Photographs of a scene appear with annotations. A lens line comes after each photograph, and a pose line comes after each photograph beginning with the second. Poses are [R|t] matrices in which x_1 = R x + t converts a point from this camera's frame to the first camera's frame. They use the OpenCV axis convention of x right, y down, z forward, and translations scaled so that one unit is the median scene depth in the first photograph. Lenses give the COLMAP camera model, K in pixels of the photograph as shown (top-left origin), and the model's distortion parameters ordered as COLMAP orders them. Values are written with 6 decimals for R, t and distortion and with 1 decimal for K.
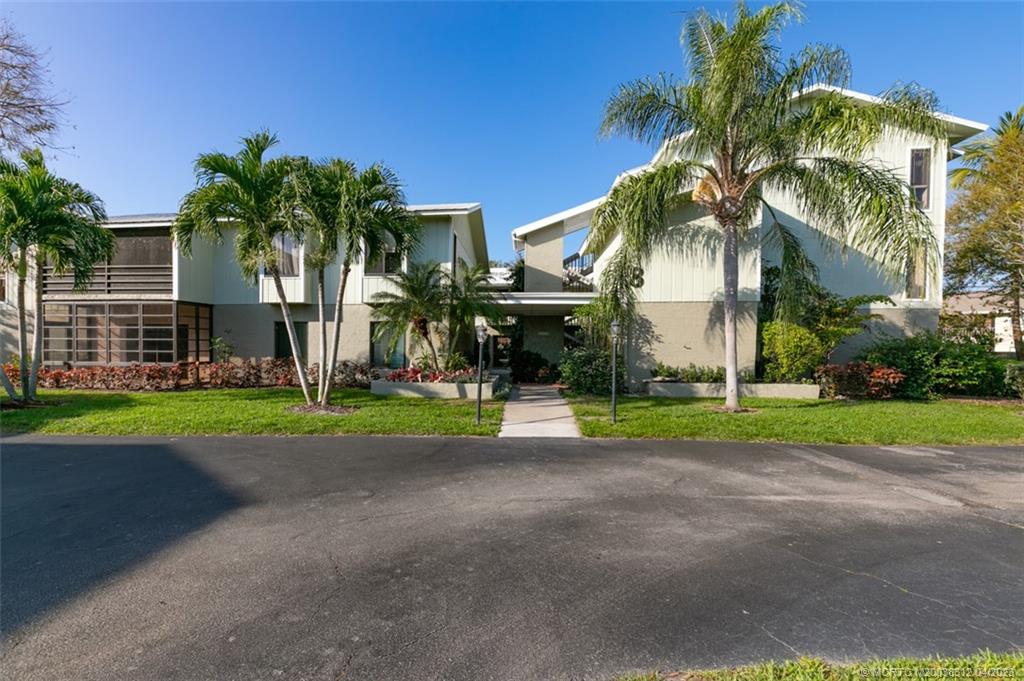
lens RADIAL K [[507.2, 0, 512.0], [0, 507.2, 340.5], [0, 0, 1]] dist [0.001615, 0.000131]
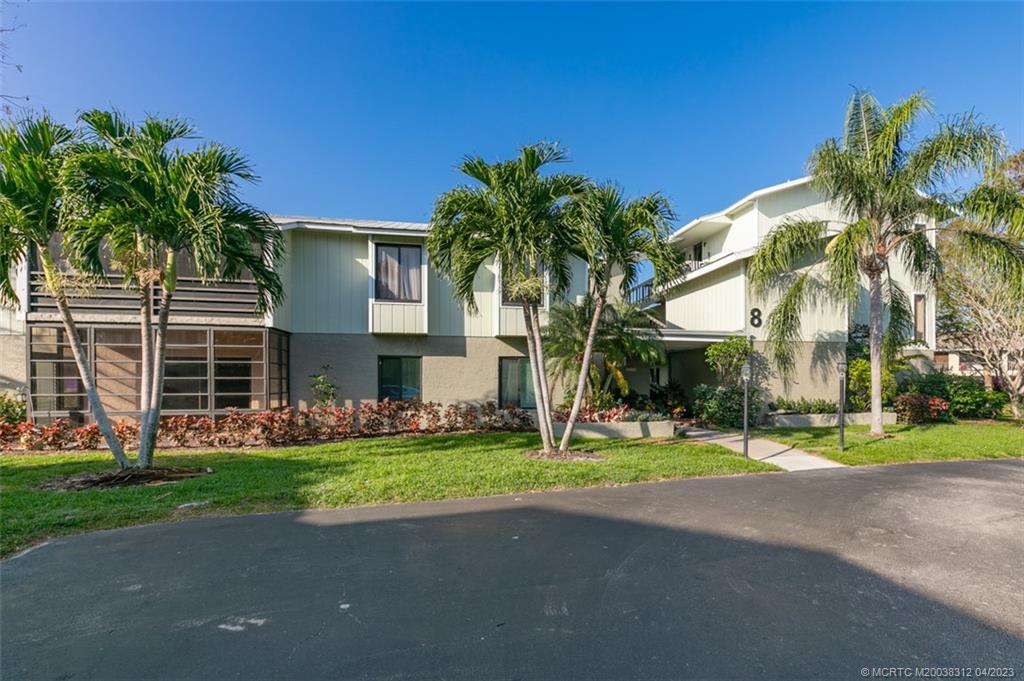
lens RADIAL K [[520.9, 0, 615.8], [0, 520.9, 367.2], [0, 0, 1]] dist [0.001699, -0.000051]
pose [[0.933975, 0.002002, 0.357332, -0.448784], [0.002977, 0.999906, -0.013382, -0.006230], [-0.357325, 0.013563, 0.933882, 0.075838]]
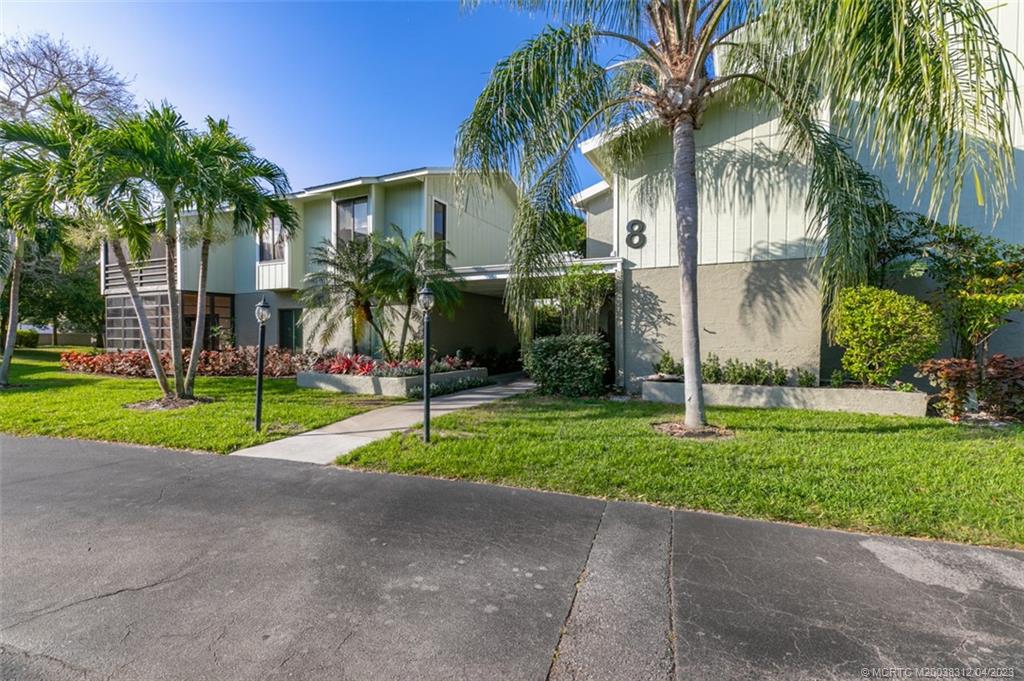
lens RADIAL K [[507.2, 0, 512.0], [0, 507.2, 340.5], [0, 0, 1]] dist [0.001615, 0.000131]
pose [[0.937306, -0.002009, -0.348501, 0.344460], [0.008915, 0.999794, 0.018213, 0.011248], [0.348393, -0.020178, 0.937131, 0.272353]]
